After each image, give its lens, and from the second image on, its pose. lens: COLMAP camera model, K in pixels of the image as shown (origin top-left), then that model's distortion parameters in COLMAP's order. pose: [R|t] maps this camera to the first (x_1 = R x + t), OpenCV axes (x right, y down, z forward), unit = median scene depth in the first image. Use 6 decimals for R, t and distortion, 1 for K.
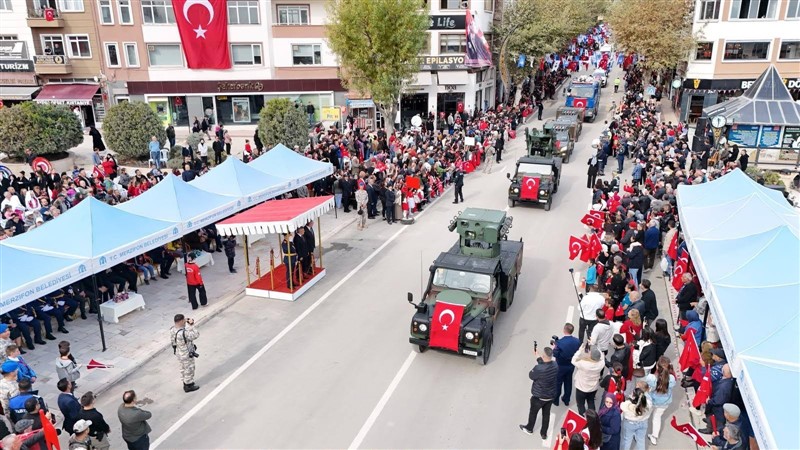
lens RADIAL K [[567.2, 0, 400.0], [0, 567.2, 225.0], [0, 0, 1]] dist [0.005682, 0.000508]
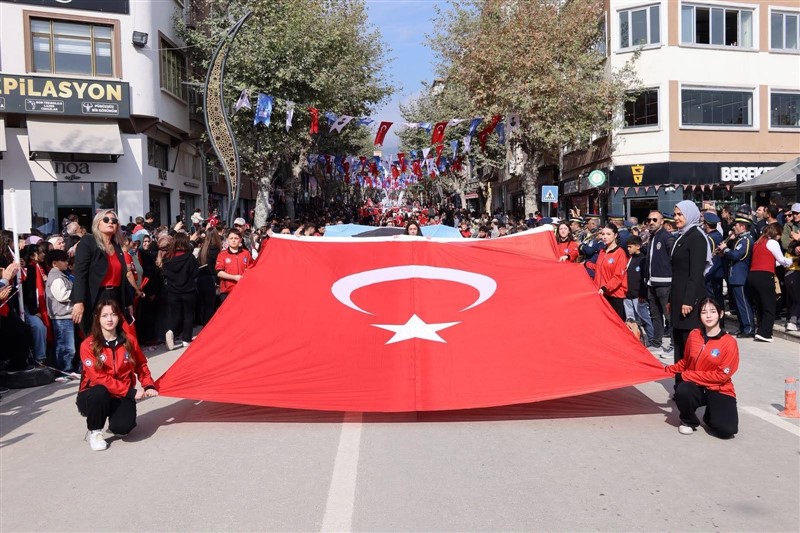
lens RADIAL K [[870.4, 0, 400.0], [0, 870.4, 266.5], [0, 0, 1]] dist [0.024815, 0.014736]
pose [[0.934163, -0.030176, 0.355568, 0.086049], [0.124441, 0.961416, -0.245344, -0.025317], [-0.334445, 0.273438, 0.901875, 0.465858]]
